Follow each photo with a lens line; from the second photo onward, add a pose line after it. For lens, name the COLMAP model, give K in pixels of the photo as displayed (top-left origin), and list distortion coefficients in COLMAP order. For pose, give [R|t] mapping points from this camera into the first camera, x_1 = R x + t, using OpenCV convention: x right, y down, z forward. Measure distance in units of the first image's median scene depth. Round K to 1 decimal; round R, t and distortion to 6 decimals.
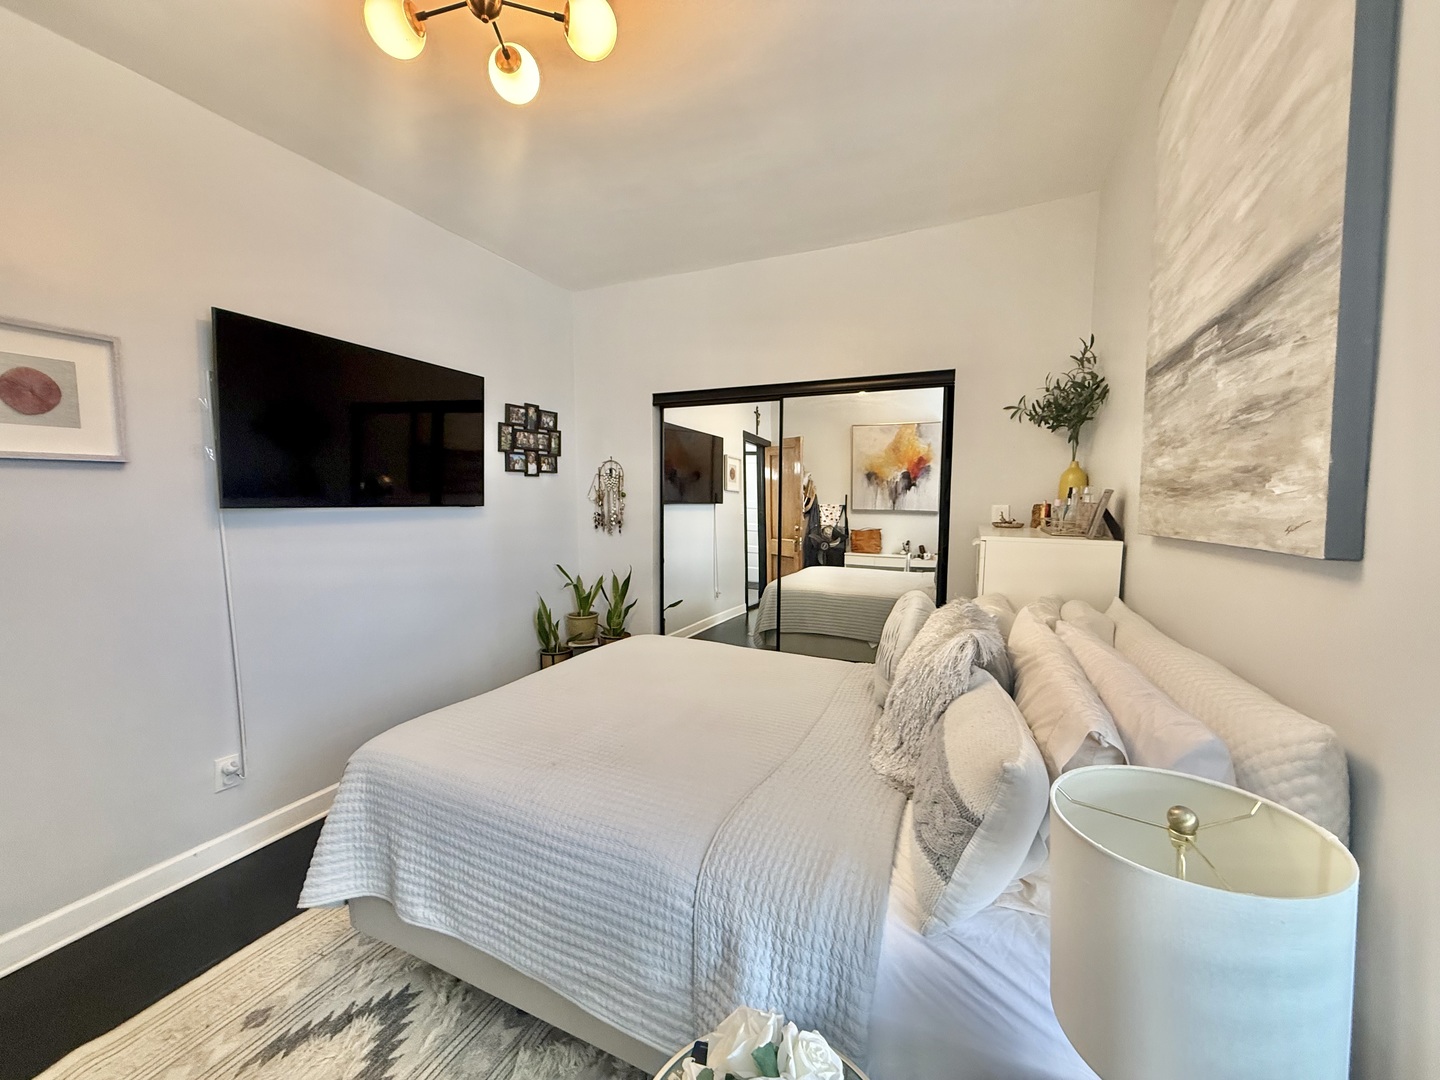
lens RADIAL K [[589.9, 0, 720.0], [0, 589.9, 540.0], [0, 0, 1]] dist [0.013024, -0.000037]
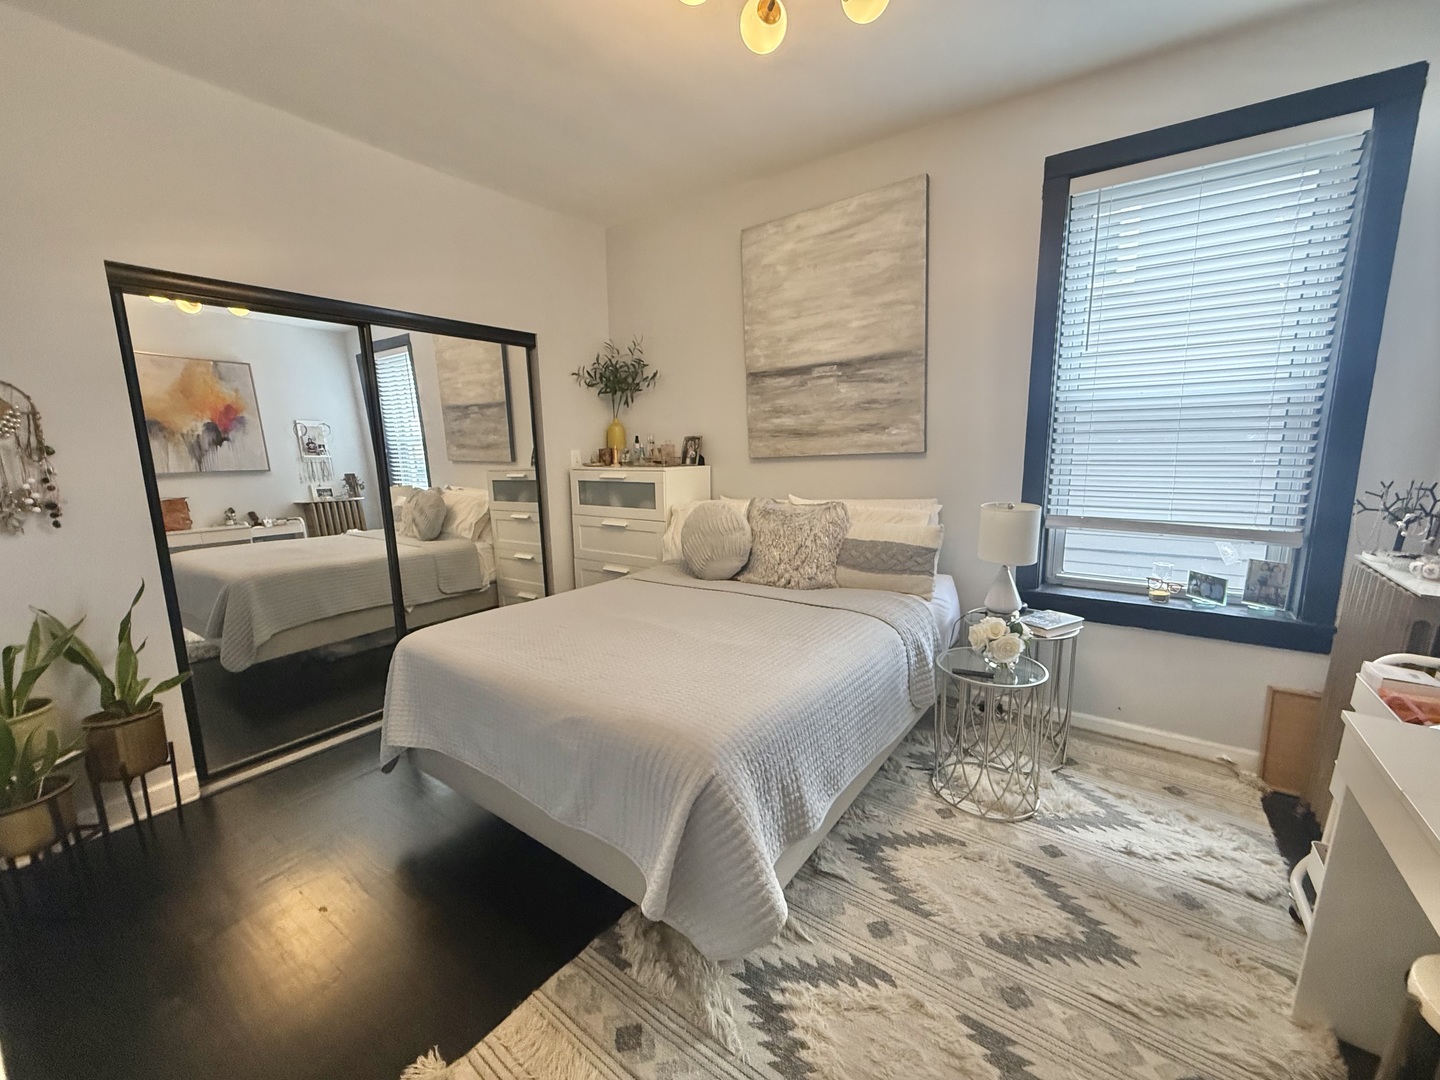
lens RADIAL K [[576.6, 0, 720.0], [0, 576.6, 540.0], [0, 0, 1]] dist [0.000476, 0.000096]
pose [[0.172981, -0.167324, 0.970608, -0.710044], [0.098779, 0.983443, 0.151932, -0.025242], [-0.979959, 0.069595, 0.186645, 0.451648]]
